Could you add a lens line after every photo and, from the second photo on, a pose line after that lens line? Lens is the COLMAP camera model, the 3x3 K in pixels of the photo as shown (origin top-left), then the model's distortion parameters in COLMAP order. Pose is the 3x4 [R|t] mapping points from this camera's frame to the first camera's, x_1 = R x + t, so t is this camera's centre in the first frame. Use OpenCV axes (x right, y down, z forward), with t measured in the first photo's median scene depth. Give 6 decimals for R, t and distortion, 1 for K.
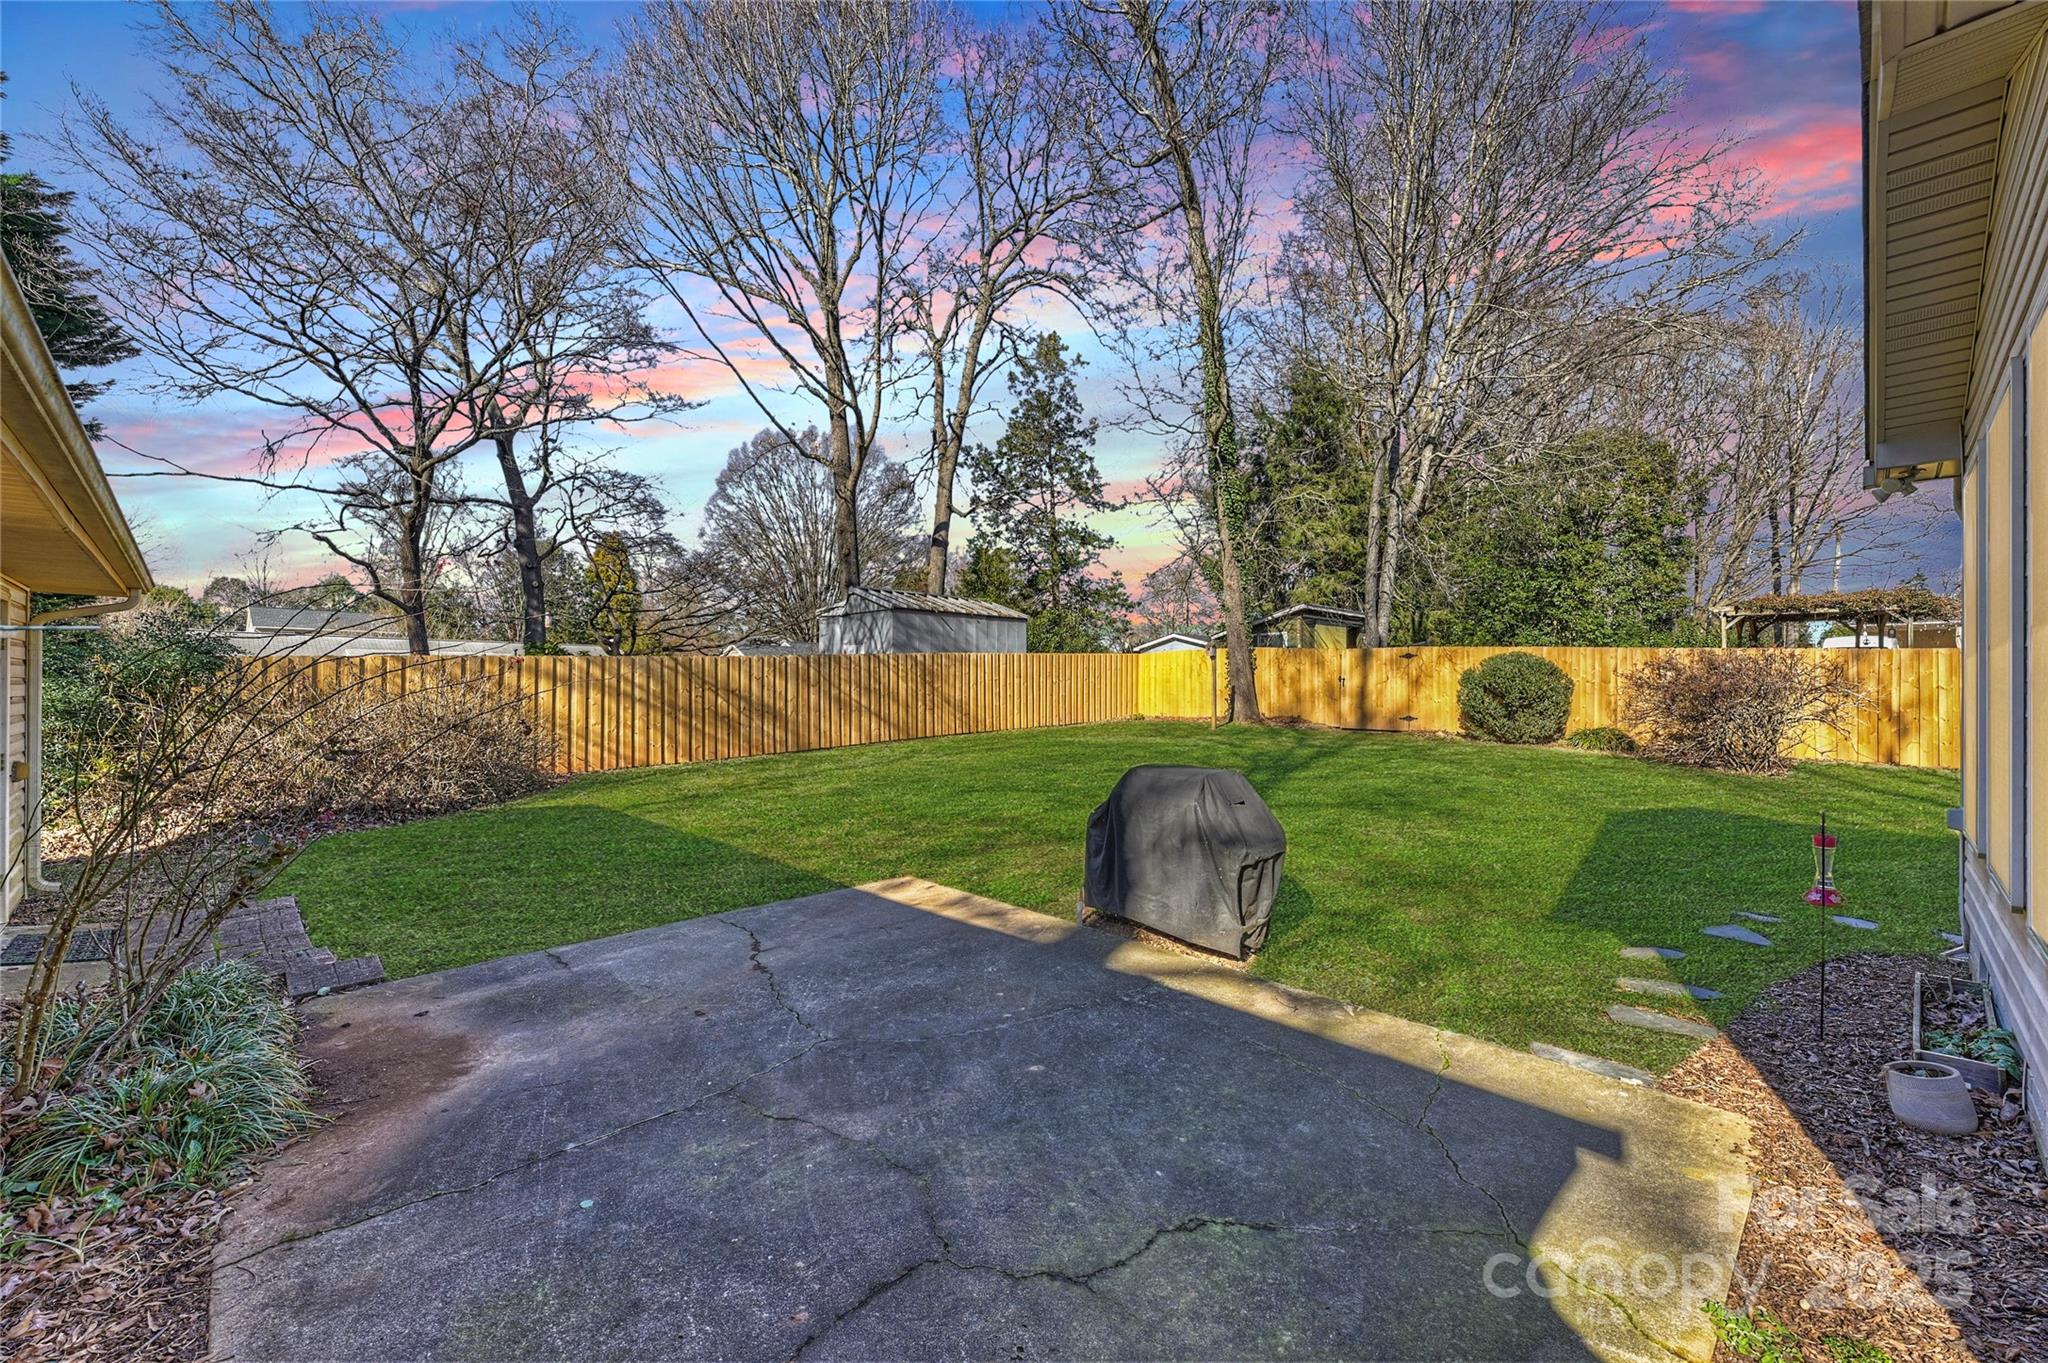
lens RADIAL K [[826.7, 0, 1024.0], [0, 826.7, 681.5], [0, 0, 1]] dist [0.000908, 0.000076]
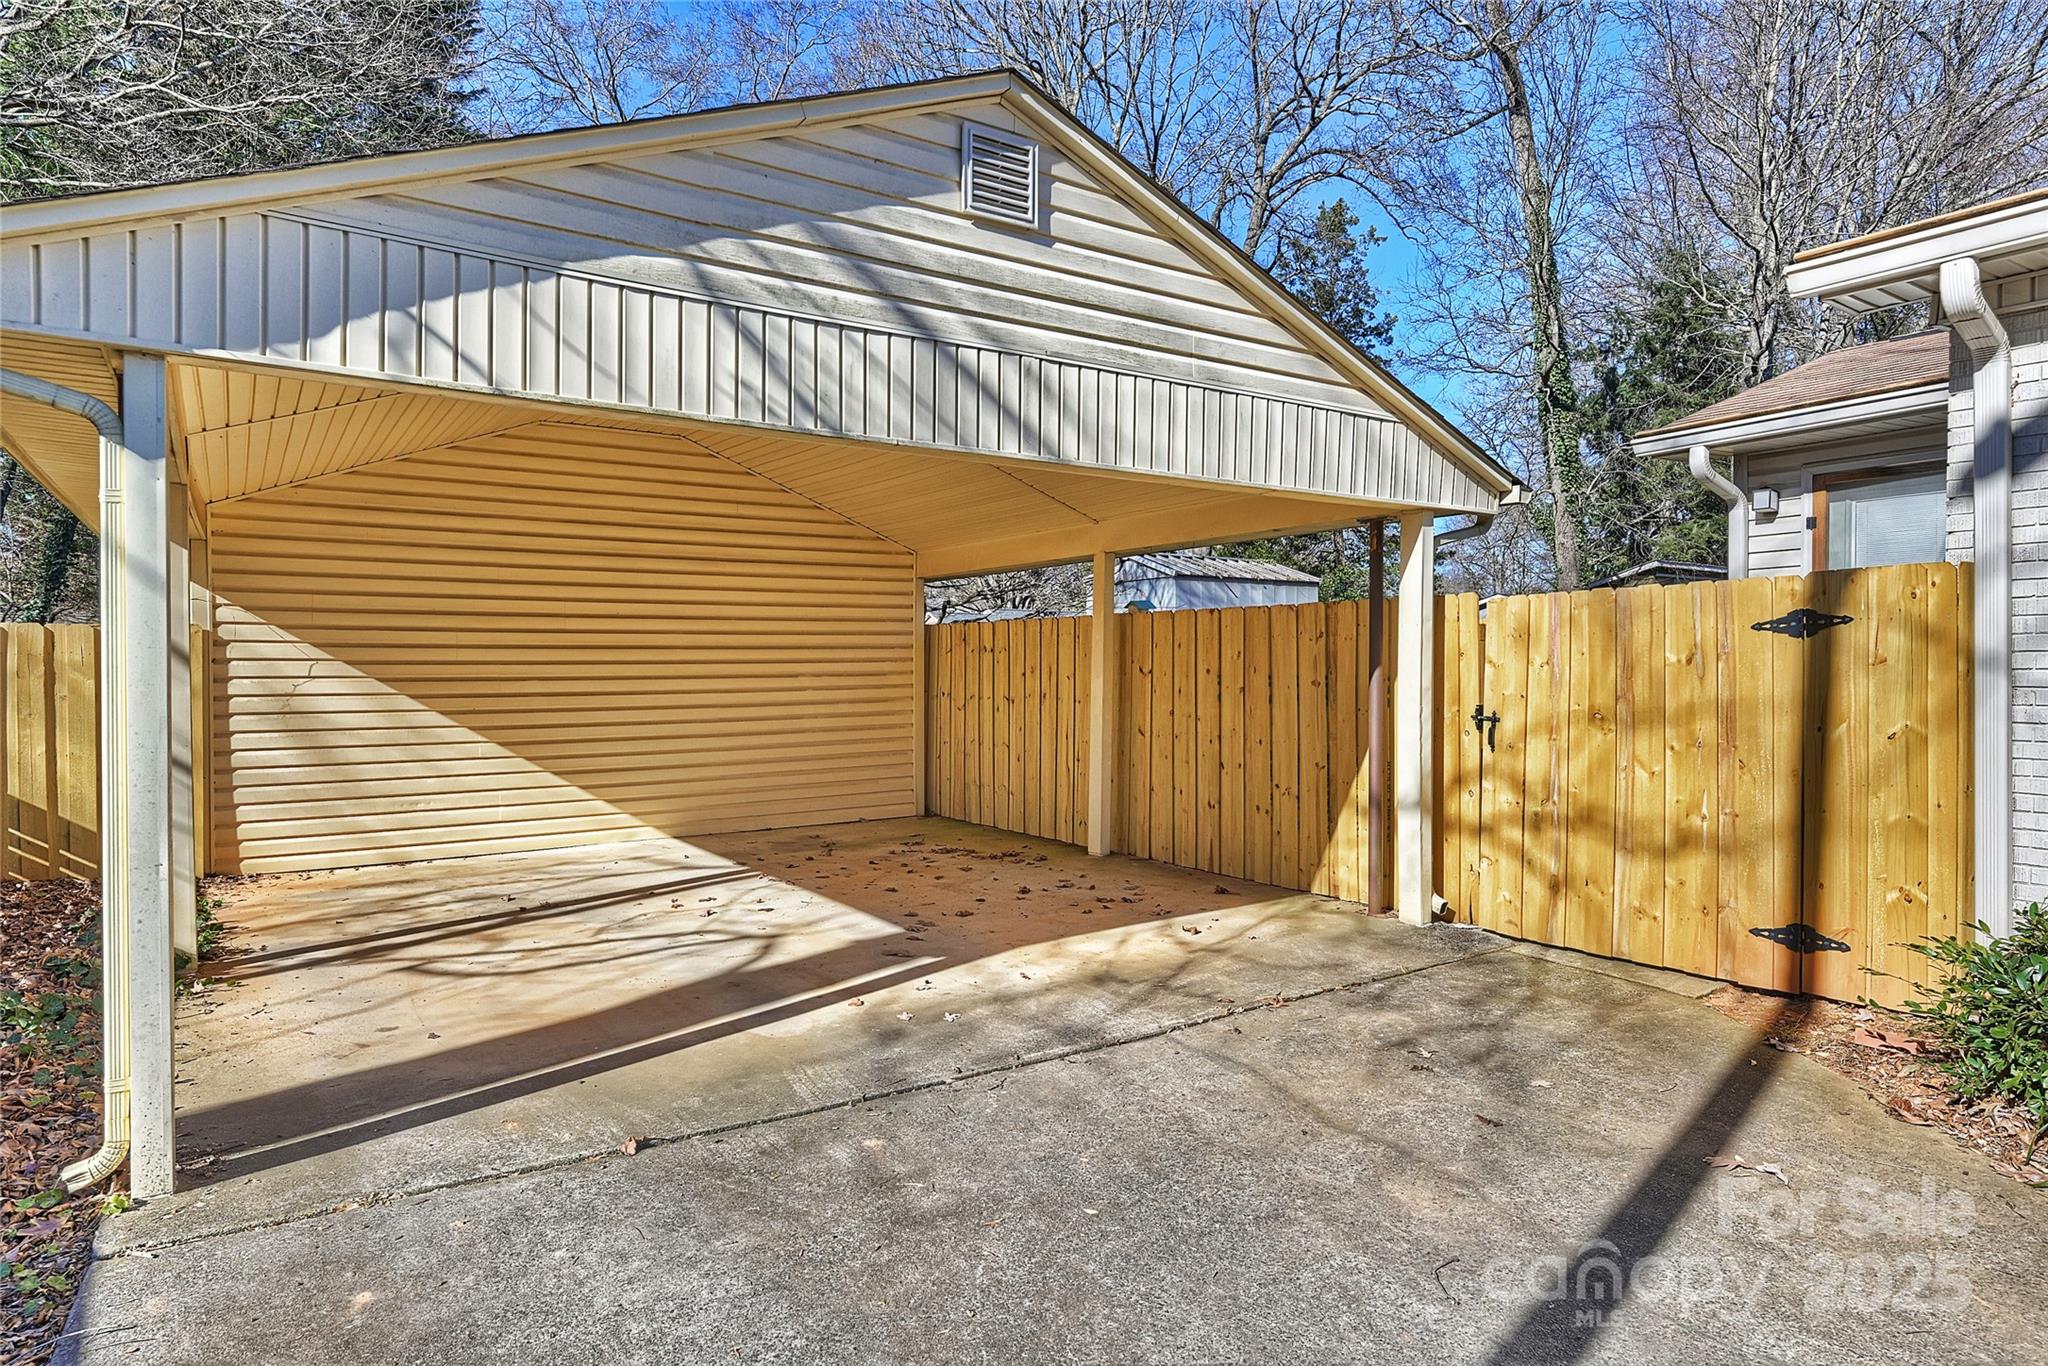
lens RADIAL K [[1180.5, 0, 1024.0], [0, 1180.5, 683.0], [0, 0, 1]] dist [0.000377, -0.000139]
pose [[0.978525, 0.001255, -0.206125, -0.052118], [0.003159, 0.999773, 0.021085, 0.003965], [0.206105, -0.021283, 0.978298, -0.346053]]
